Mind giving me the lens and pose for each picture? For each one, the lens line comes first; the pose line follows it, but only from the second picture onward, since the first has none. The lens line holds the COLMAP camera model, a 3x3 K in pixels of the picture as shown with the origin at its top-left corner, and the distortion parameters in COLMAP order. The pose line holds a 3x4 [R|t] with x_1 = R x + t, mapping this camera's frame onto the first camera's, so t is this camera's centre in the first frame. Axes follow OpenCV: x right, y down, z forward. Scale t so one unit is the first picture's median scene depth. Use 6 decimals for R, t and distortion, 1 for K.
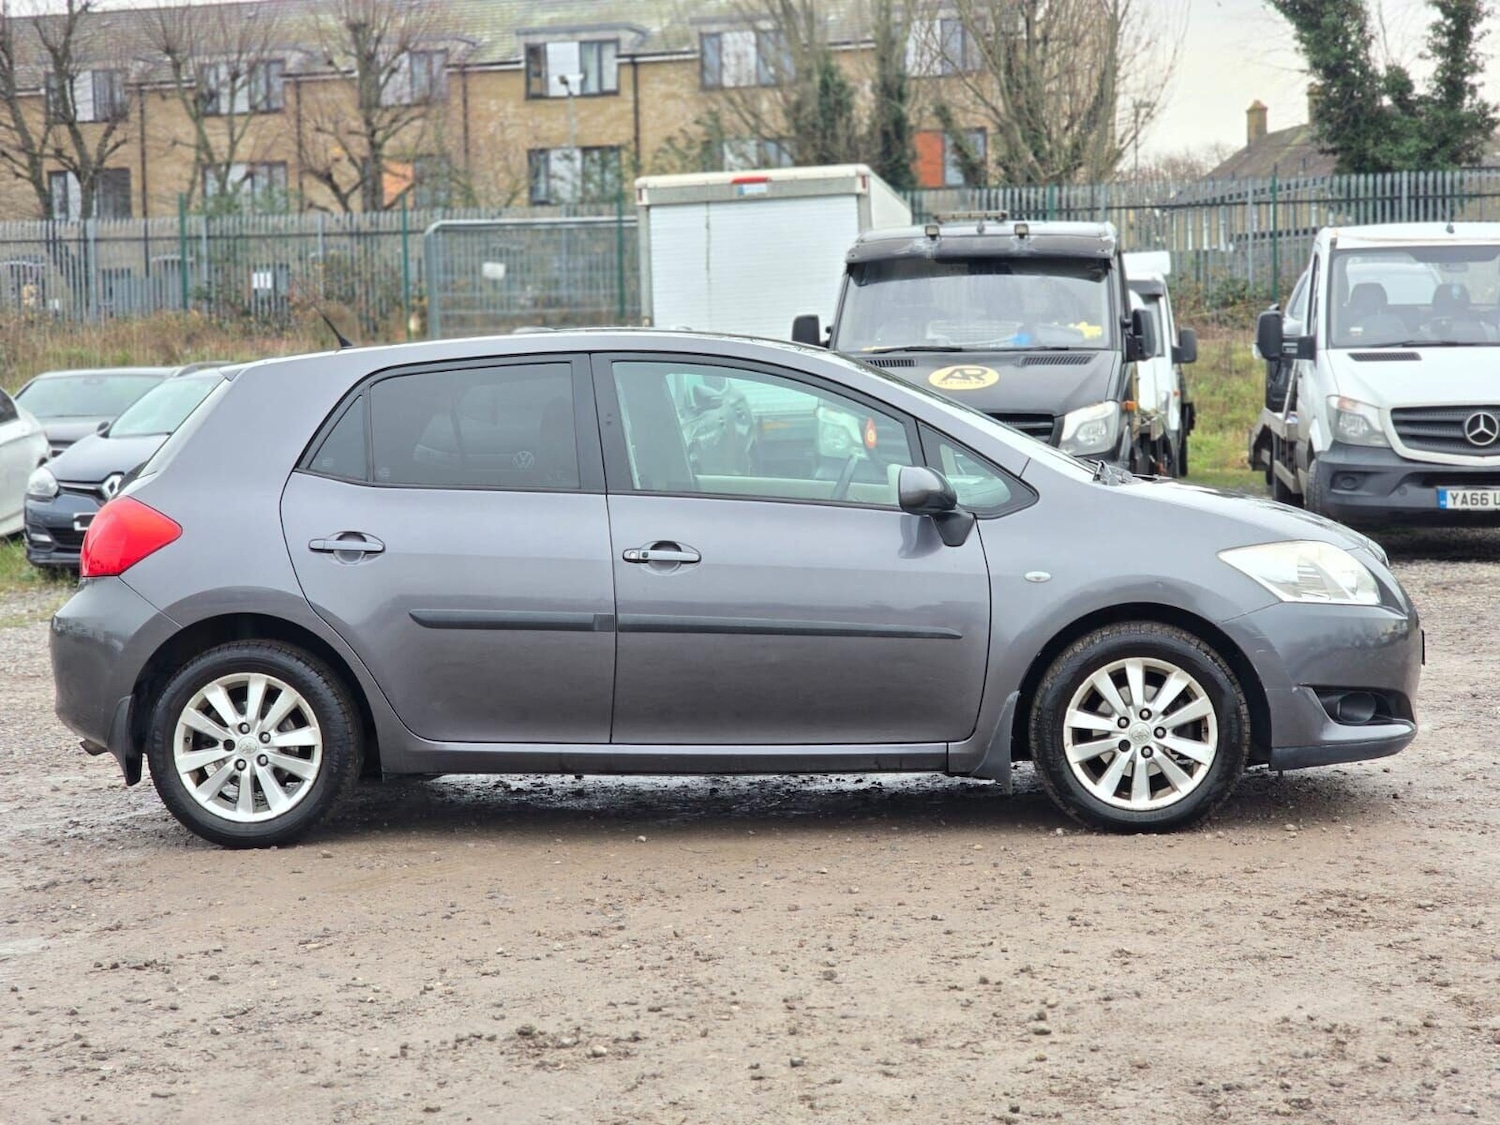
lens RADIAL K [[2852.7, 0, 750.0], [0, 2852.7, 562.5], [0, 0, 1]] dist [0.037391, 0.098796]
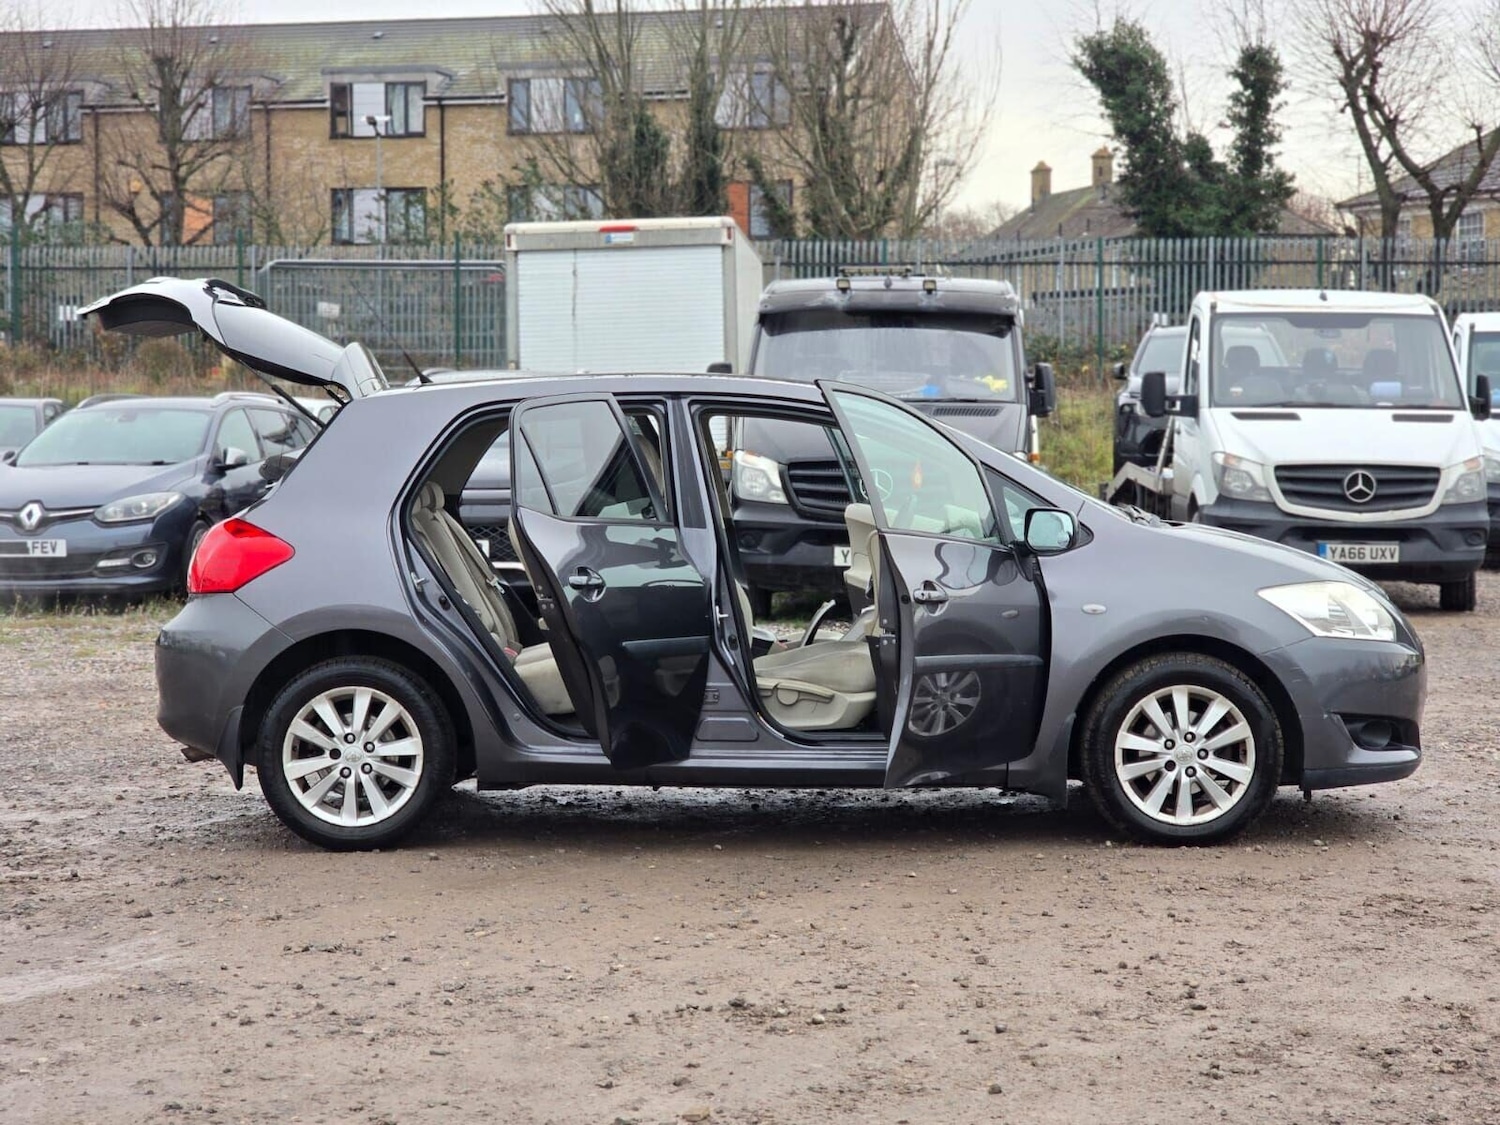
lens RADIAL K [[2852.7, 0, 750.0], [0, 2852.7, 562.5], [0, 0, 1]] dist [0.037391, 0.098796]
pose [[0.996933, 0.019449, 0.075804, -0.104860], [-0.018192, 0.999686, -0.017245, 0.007687], [-0.076116, 0.015813, 0.996974, -0.071581]]
